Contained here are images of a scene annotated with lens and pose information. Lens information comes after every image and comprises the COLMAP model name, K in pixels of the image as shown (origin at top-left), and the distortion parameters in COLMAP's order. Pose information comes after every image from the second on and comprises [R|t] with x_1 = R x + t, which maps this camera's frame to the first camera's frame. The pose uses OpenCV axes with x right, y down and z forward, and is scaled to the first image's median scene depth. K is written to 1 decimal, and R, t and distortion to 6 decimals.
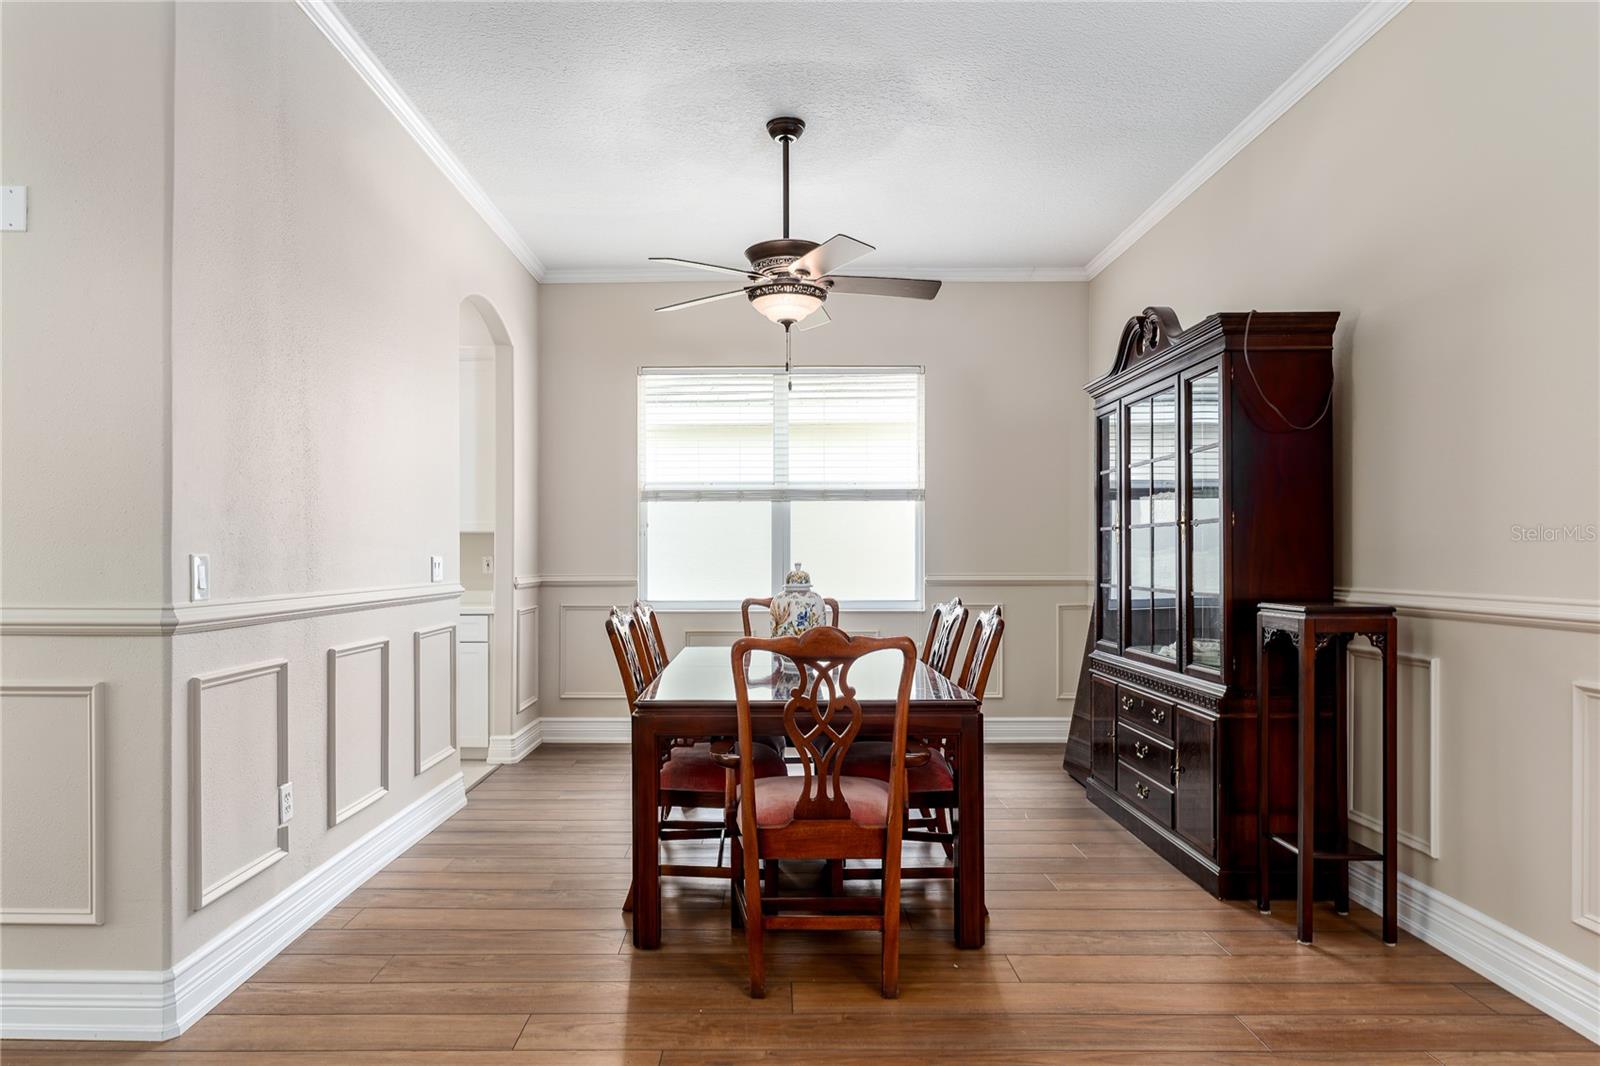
lens RADIAL K [[937.0, 0, 785.0], [0, 937.0, 557.4], [0, 0, 1]] dist [-0.011570, 0.006753]
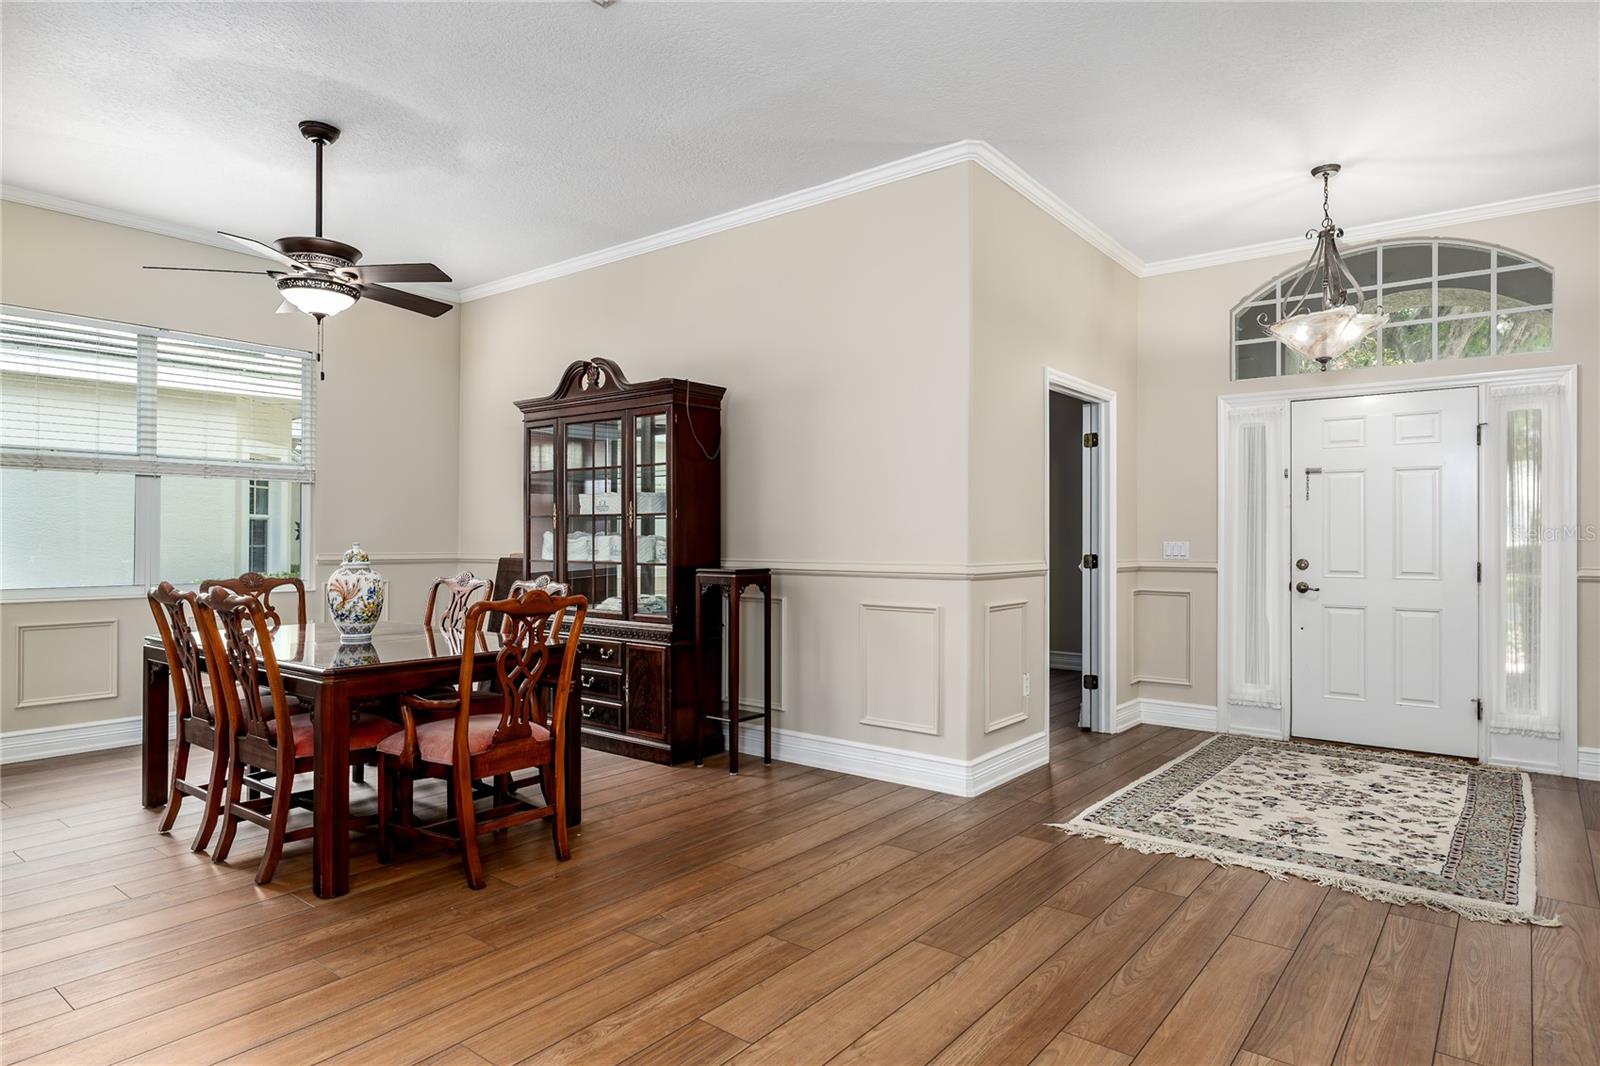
lens RADIAL K [[937.0, 0, 793.2], [0, 937.0, 527.6], [0, 0, 1]] dist [-0.011570, 0.006753]
pose [[0.608567, 0.013762, 0.793383, -0.557296], [-0.003173, 0.999884, -0.014910, 0.002594], [-0.793496, 0.006557, 0.608540, -0.071852]]
